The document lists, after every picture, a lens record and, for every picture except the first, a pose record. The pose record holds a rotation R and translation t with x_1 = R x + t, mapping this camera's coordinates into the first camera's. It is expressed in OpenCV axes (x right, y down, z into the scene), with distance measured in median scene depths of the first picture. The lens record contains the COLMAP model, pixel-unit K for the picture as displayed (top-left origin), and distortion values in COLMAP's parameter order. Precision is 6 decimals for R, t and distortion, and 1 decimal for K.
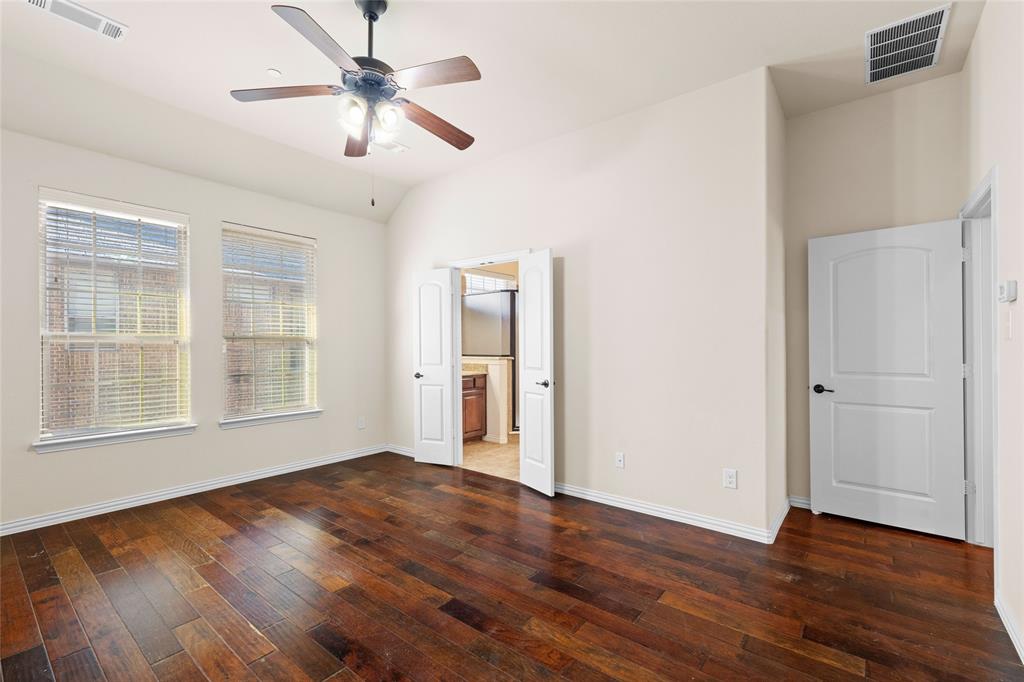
lens RADIAL K [[447.0, 0, 513.5], [0, 447.0, 343.9], [0, 0, 1]] dist [0.001856, 0.000252]
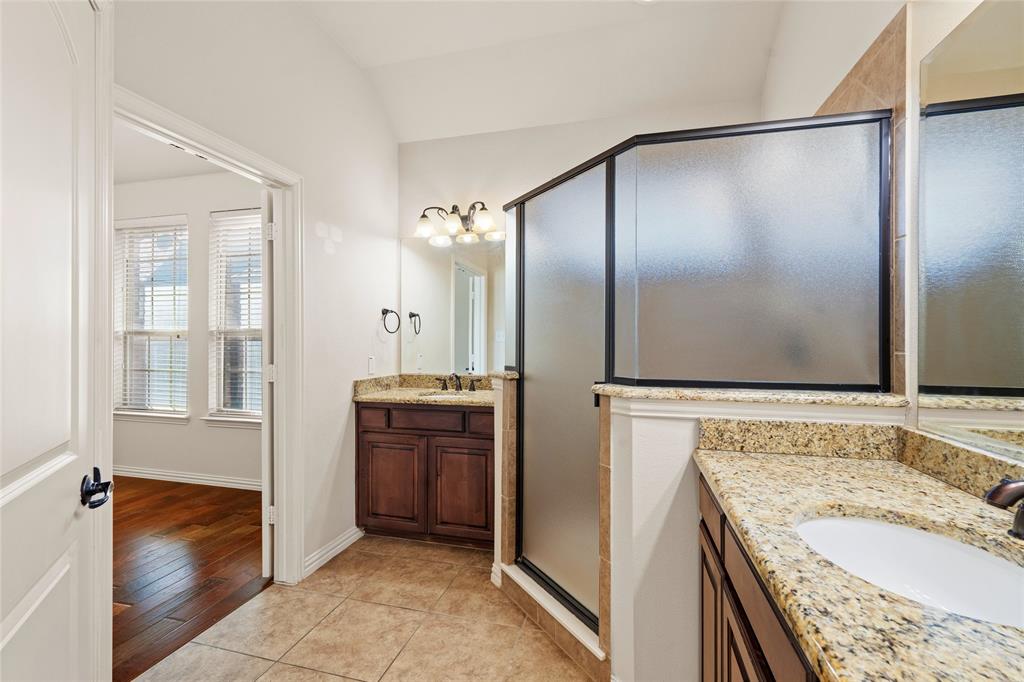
lens RADIAL K [[447.0, 0, 511.1], [0, 447.0, 334.1], [0, 0, 1]] dist [0.001856, 0.000252]
pose [[0.401689, -0.006754, -0.915751, 0.538452], [-0.001251, 0.999968, -0.007925, -0.001639], [0.915775, 0.004329, 0.401667, 1.275700]]
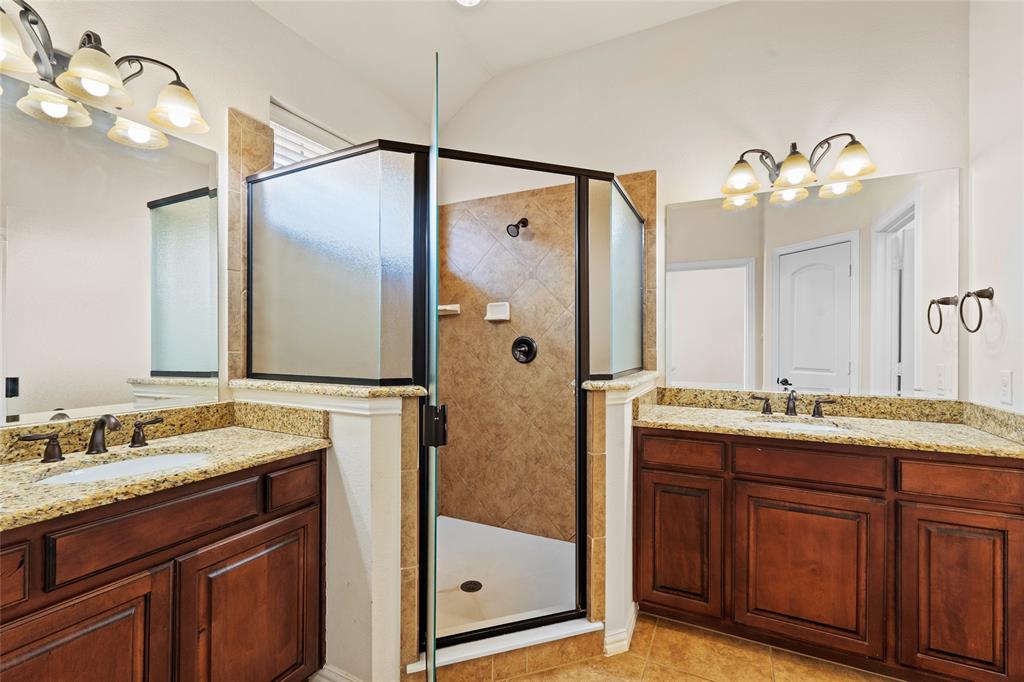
lens RADIAL K [[447.0, 0, 509.4], [0, 447.0, 344.5], [0, 0, 1]] dist [0.001856, 0.000252]
pose [[0.977490, 0.006021, 0.210895, -0.011336], [-0.005708, 0.999982, -0.002092, 0.005349], [-0.210904, 0.000841, 0.977506, 1.084191]]
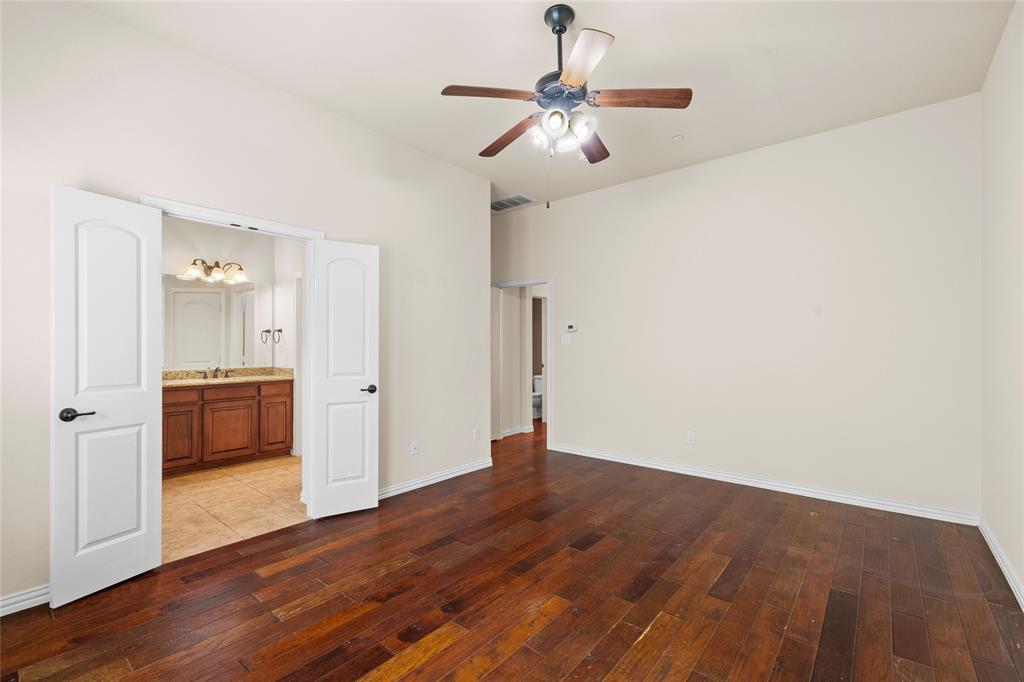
lens RADIAL K [[447.0, 0, 510.3], [0, 447.0, 343.0], [0, 0, 1]] dist [0.001856, 0.000252]
pose [[0.024616, 0.008996, 0.999657, -0.830697], [0.002627, 0.999955, -0.009063, 0.002612], [-0.999694, 0.002849, 0.024591, 0.668947]]
